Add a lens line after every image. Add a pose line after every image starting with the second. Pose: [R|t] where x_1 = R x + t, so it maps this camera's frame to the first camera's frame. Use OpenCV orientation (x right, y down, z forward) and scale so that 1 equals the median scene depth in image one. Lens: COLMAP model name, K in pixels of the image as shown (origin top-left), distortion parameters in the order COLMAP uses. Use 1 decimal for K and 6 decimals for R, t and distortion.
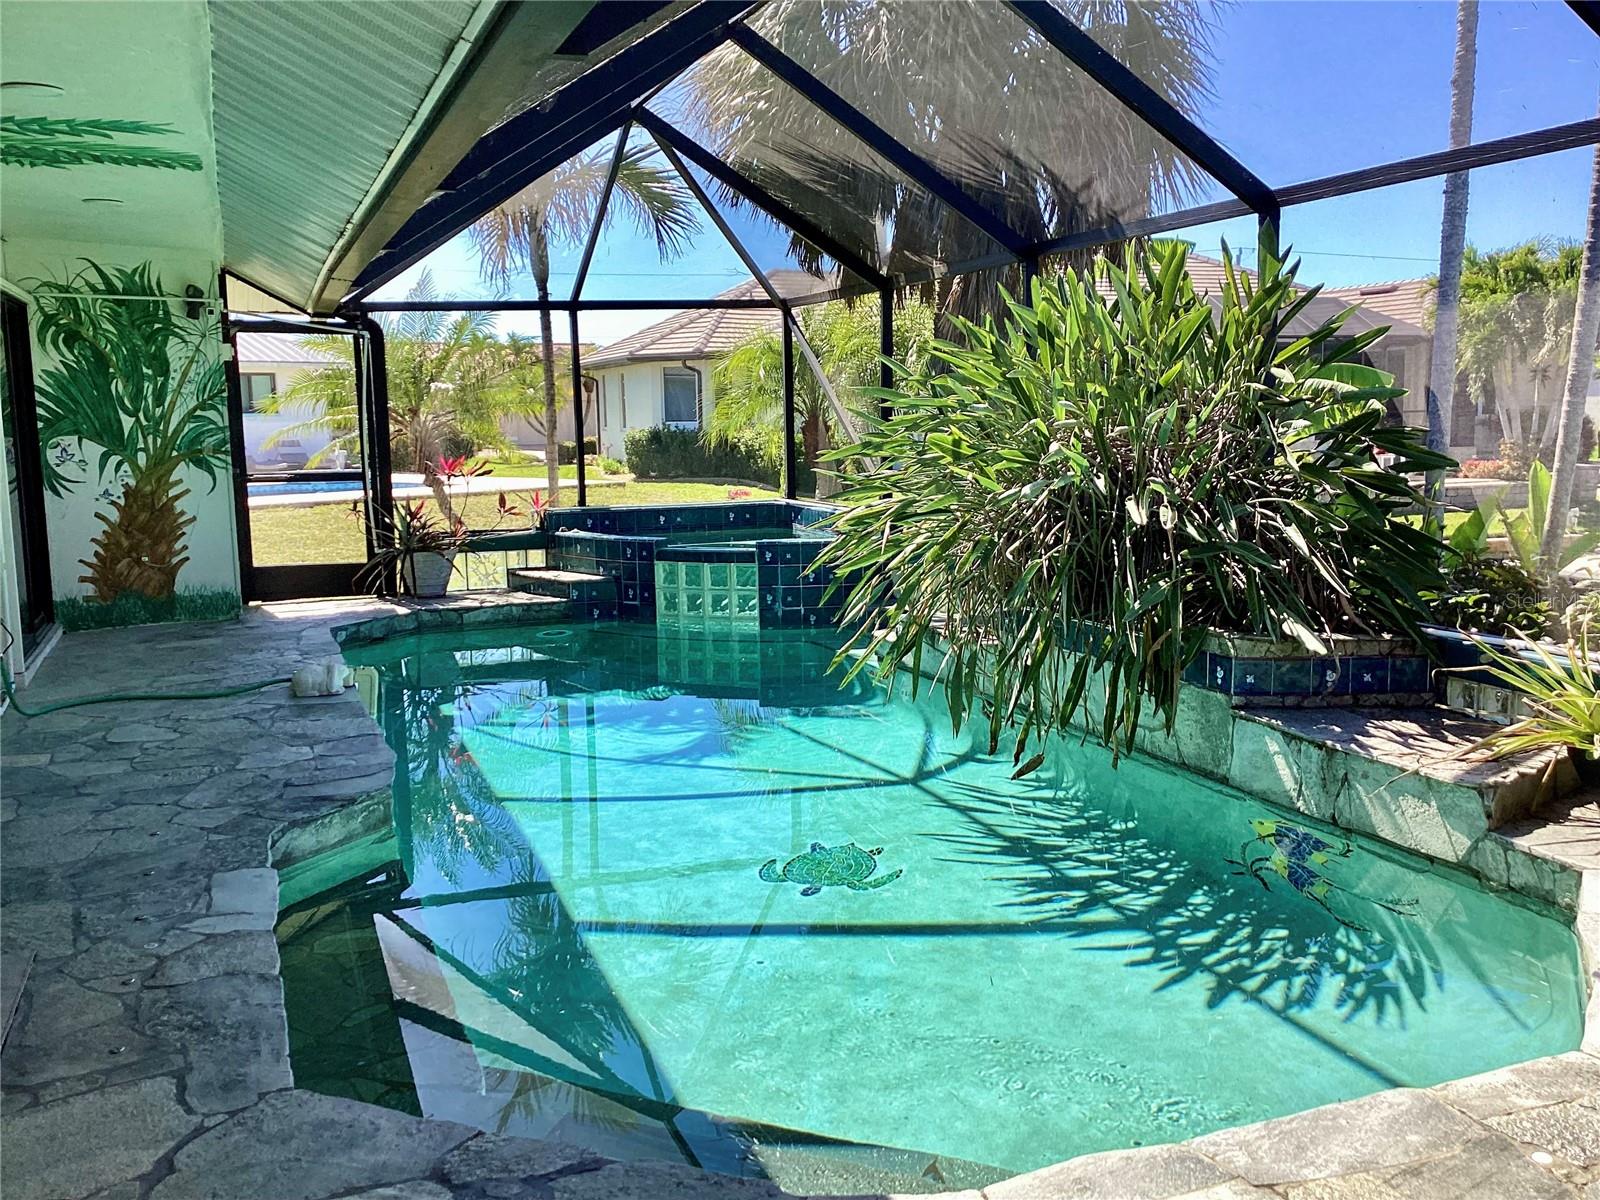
lens RADIAL K [[1438.4, 0, 812.8], [0, 1438.4, 606.3], [0, 0, 1]] dist [0.056313, -0.075651]
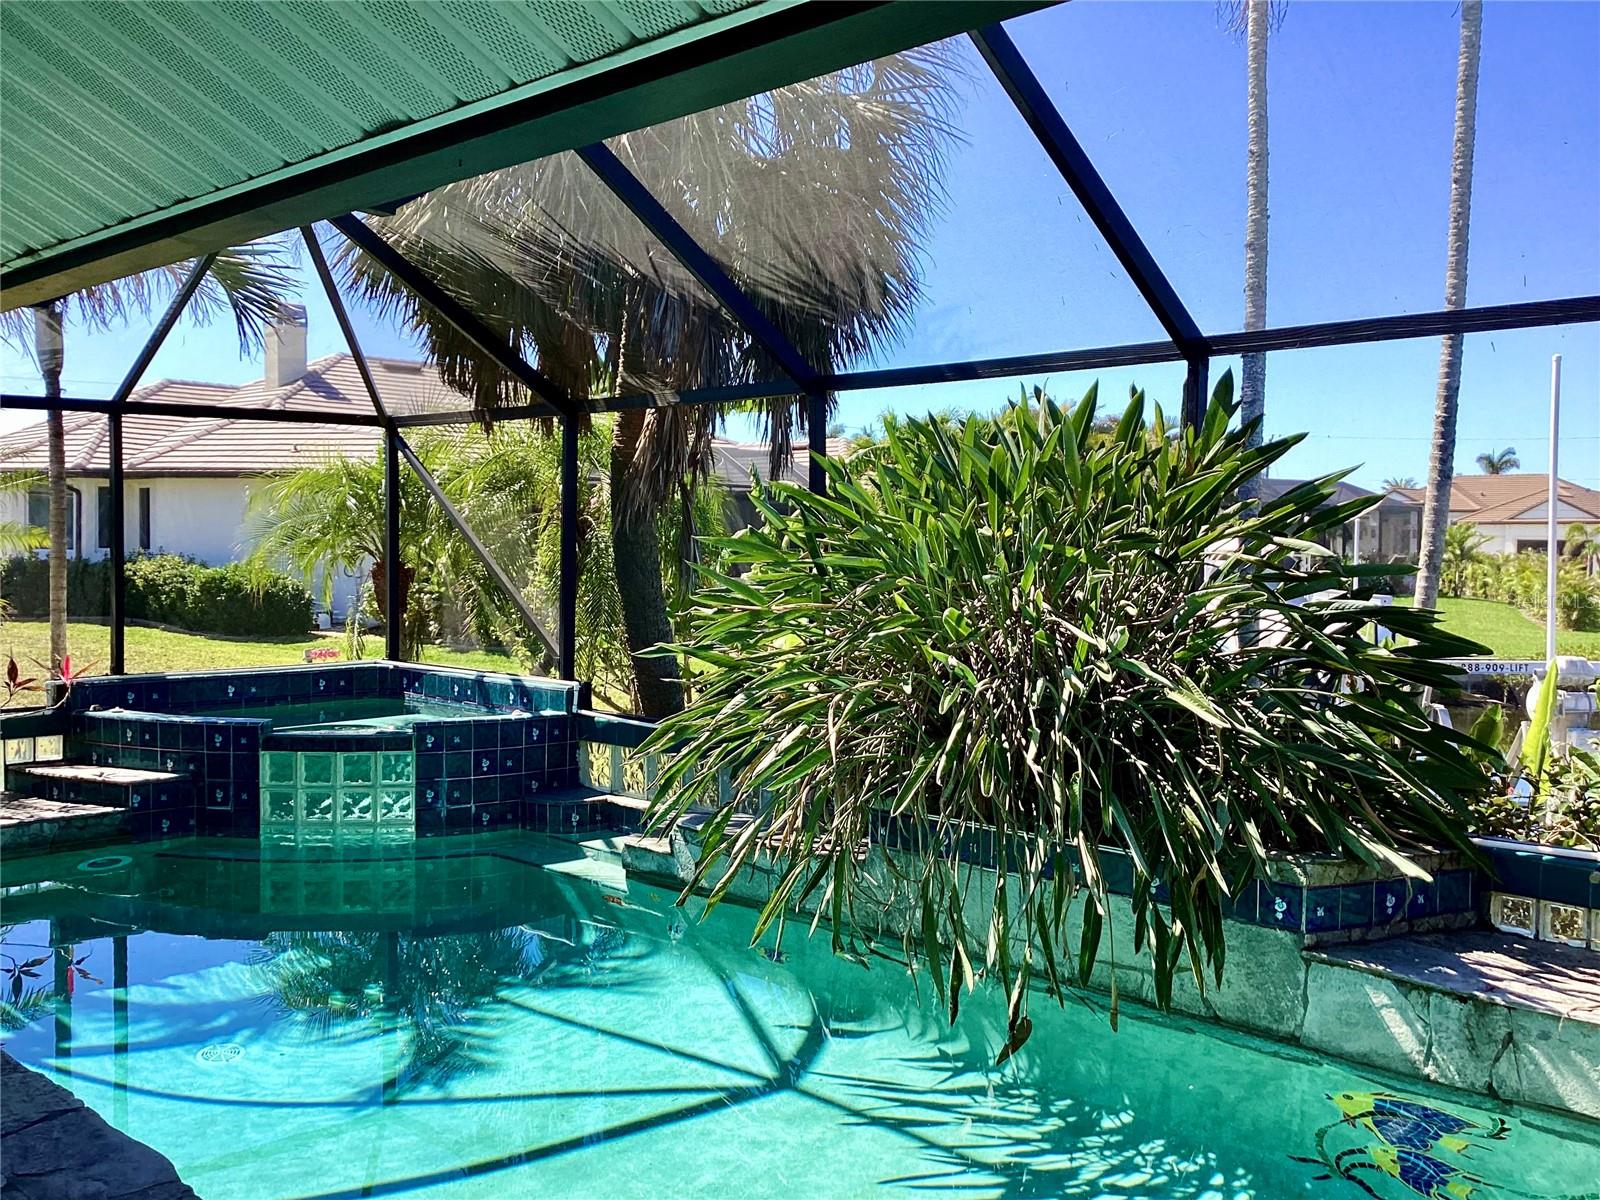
lens RADIAL K [[1438.4, 0, 790.9], [0, 1438.4, 591.7], [0, 0, 1]] dist [0.056313, -0.075651]
pose [[0.907011, 0.012763, 0.420914, -0.199798], [0.029962, 0.995052, -0.094735, -0.038545], [-0.420041, 0.098537, 0.902140, 0.225965]]
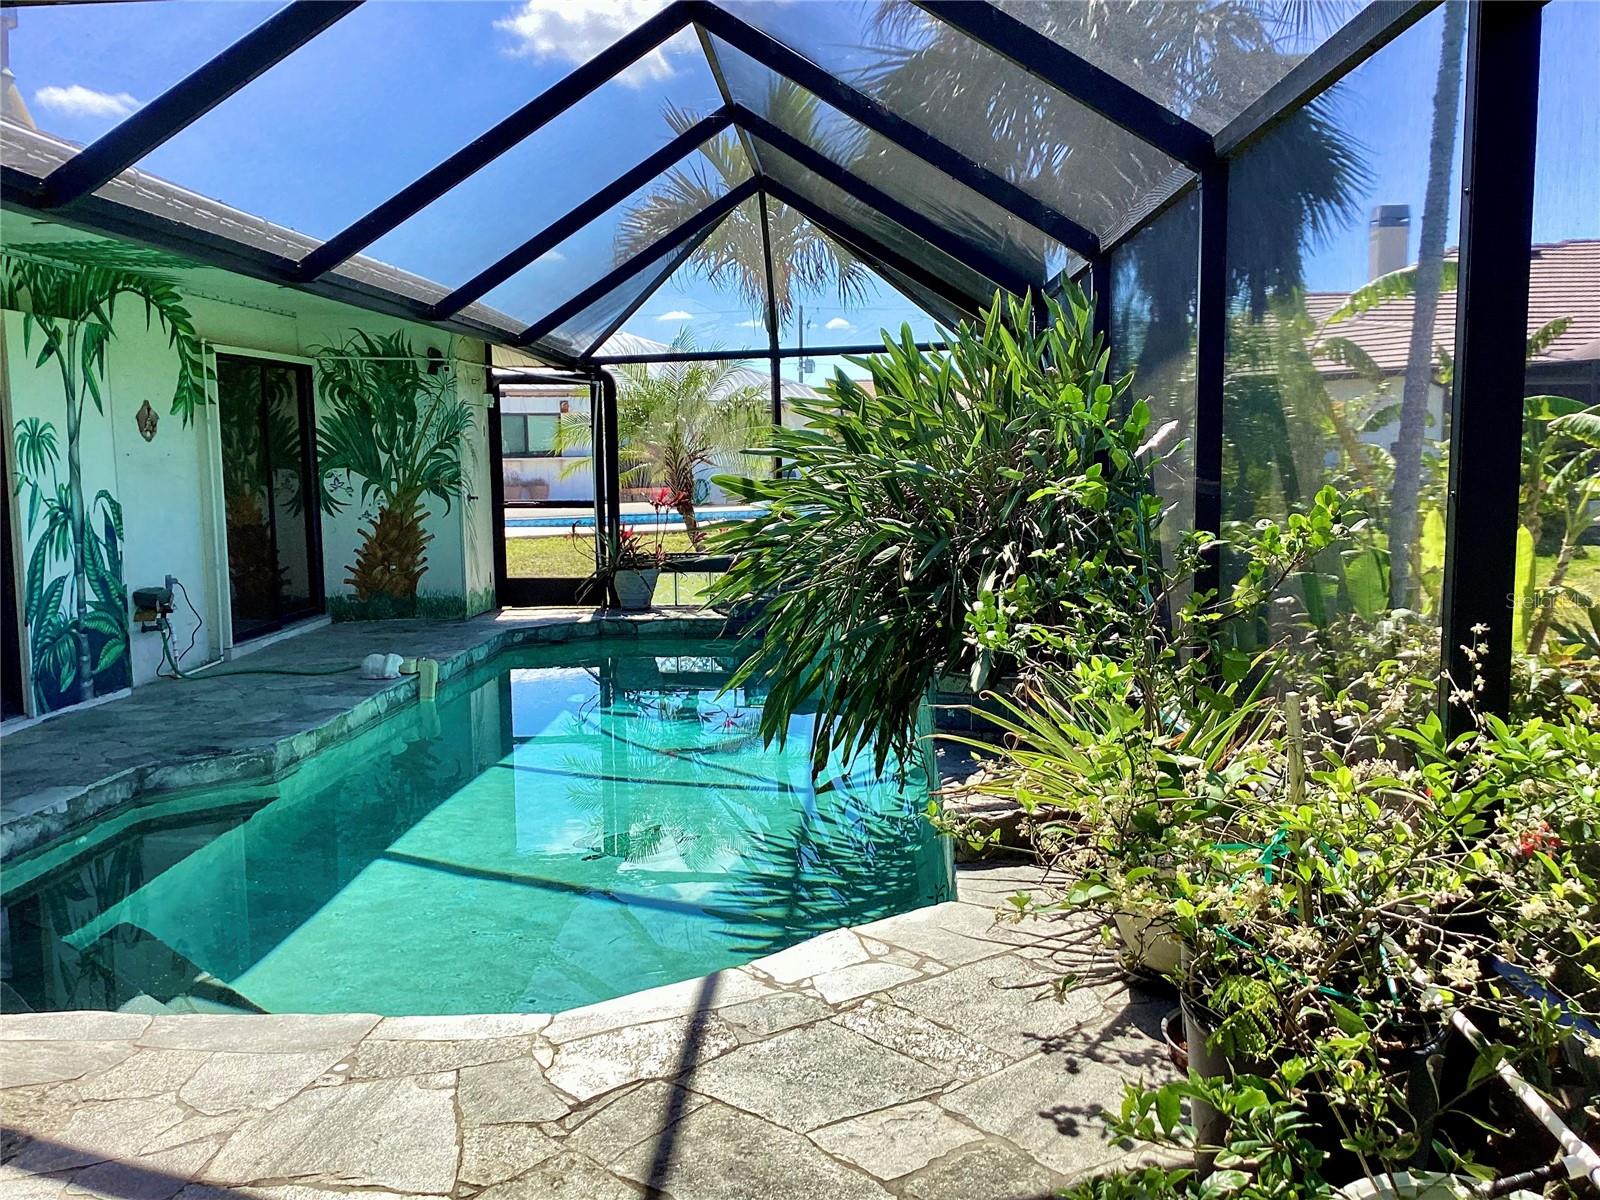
lens RADIAL K [[1438.4, 0, 837.4], [0, 1438.4, 633.8], [0, 0, 1]] dist [0.056313, -0.075651]
pose [[0.928400, 0.055248, -0.367453, 0.359785], [-0.054886, 0.998427, 0.011446, -0.010538], [0.367507, 0.009542, 0.929972, -0.018539]]
